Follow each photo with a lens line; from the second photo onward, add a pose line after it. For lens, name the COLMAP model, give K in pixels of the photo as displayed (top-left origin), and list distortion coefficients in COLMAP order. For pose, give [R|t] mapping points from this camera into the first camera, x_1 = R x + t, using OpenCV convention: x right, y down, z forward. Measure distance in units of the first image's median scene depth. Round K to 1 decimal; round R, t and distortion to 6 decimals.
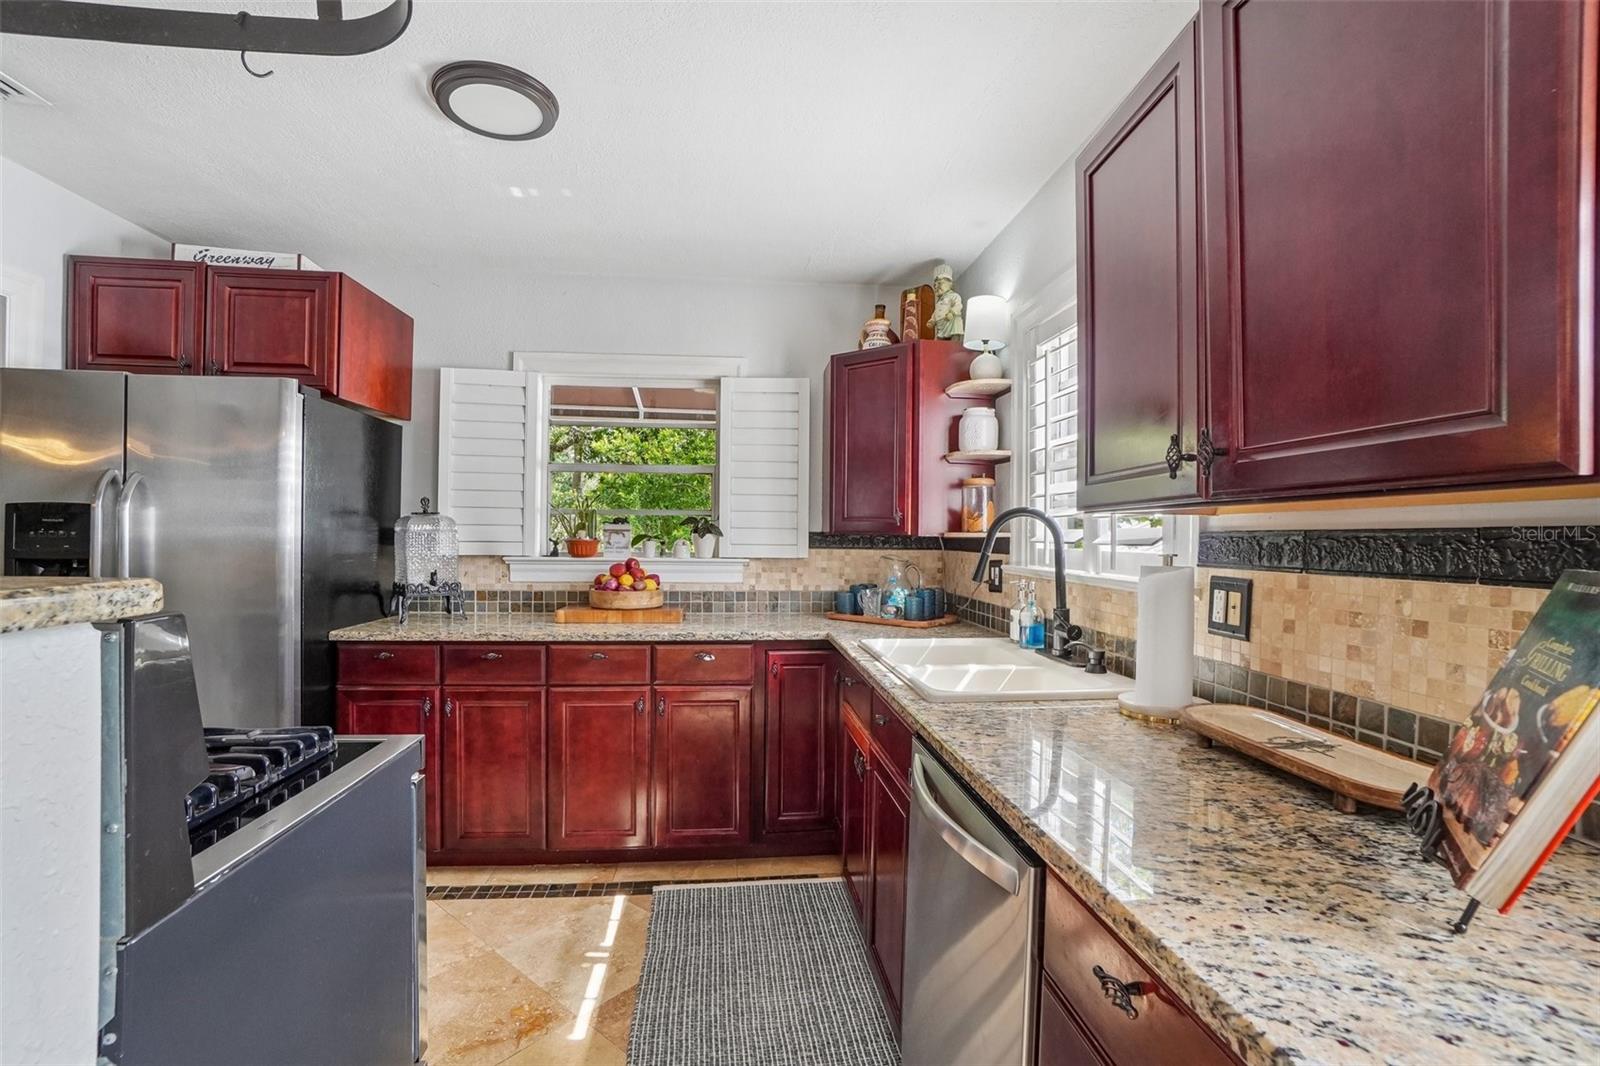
lens RADIAL K [[712.9, 0, 790.3], [0, 712.9, 540.2], [0, 0, 1]] dist [-0.059261, 0.022713]
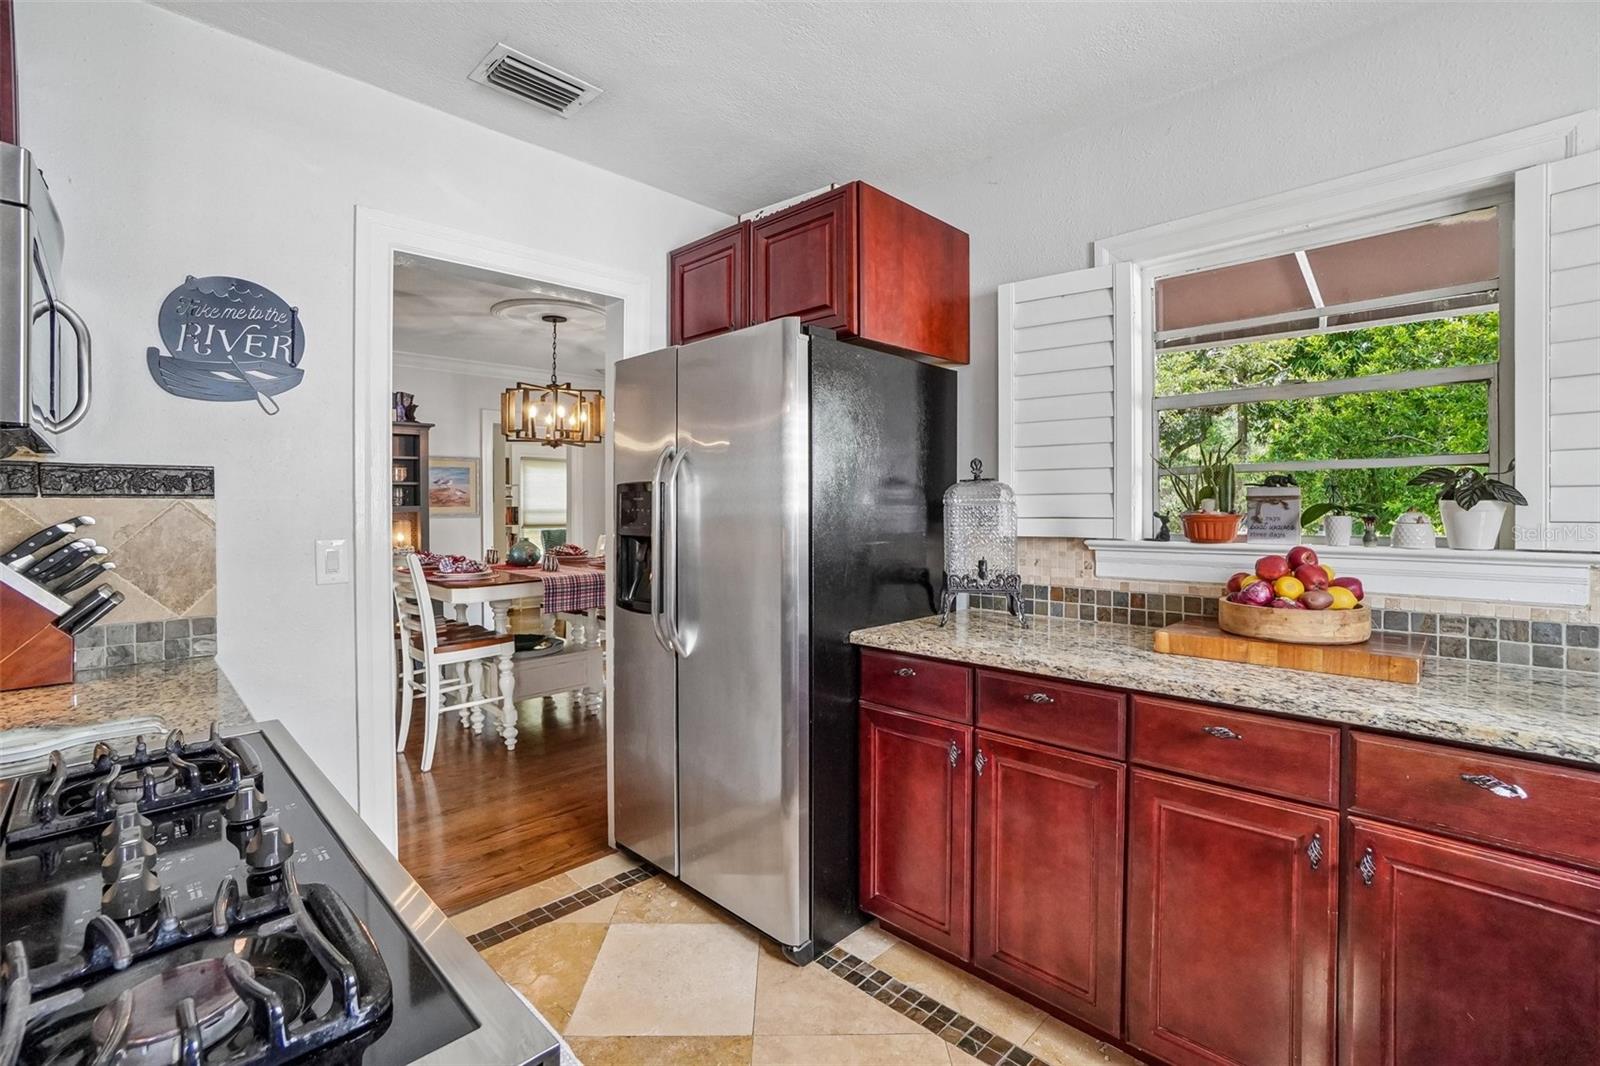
lens RADIAL K [[712.9, 0, 804.1], [0, 712.9, 514.4], [0, 0, 1]] dist [-0.059261, 0.022713]
pose [[0.653890, -0.008505, -0.756542, -0.069029], [0.004076, 0.999962, -0.007718, 0.002813], [0.756578, 0.001963, 0.653900, 0.366294]]
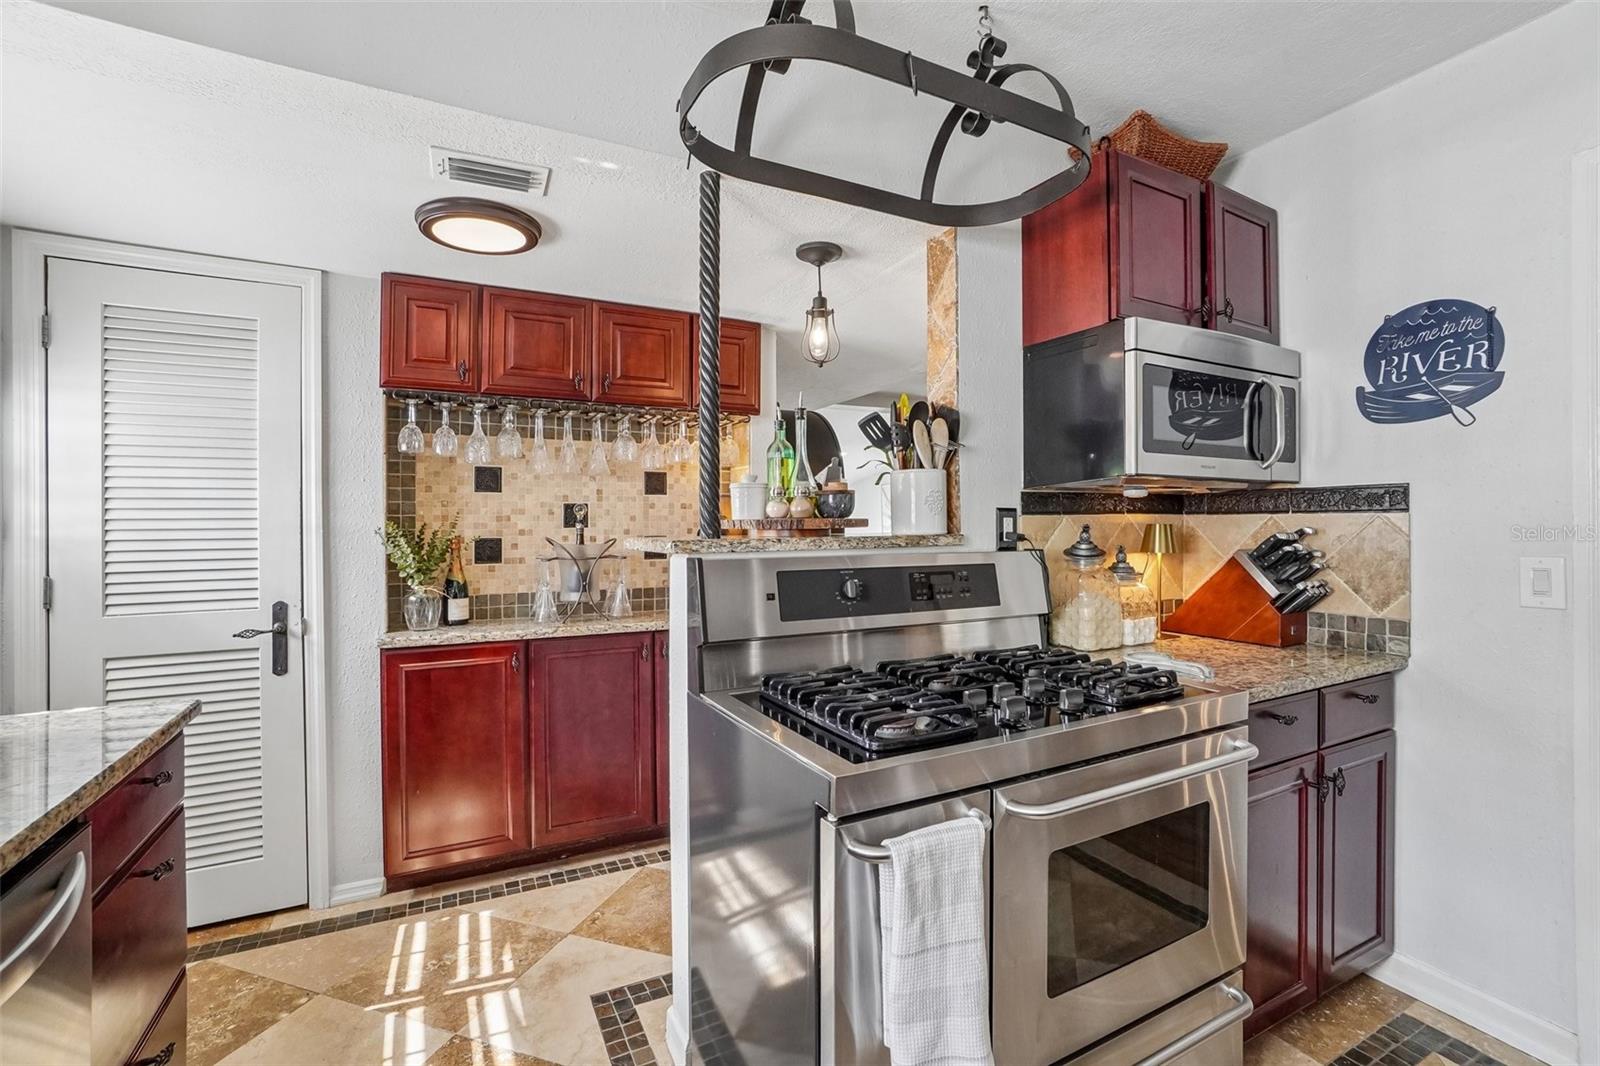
lens RADIAL K [[712.9, 0, 838.1], [0, 712.9, 524.9], [0, 0, 1]] dist [-0.059261, 0.022713]
pose [[-0.909028, -0.006241, -0.416688, -0.096655], [-0.011663, 0.999877, 0.010467, -0.006514], [0.416572, 0.014375, -0.908989, 0.743084]]
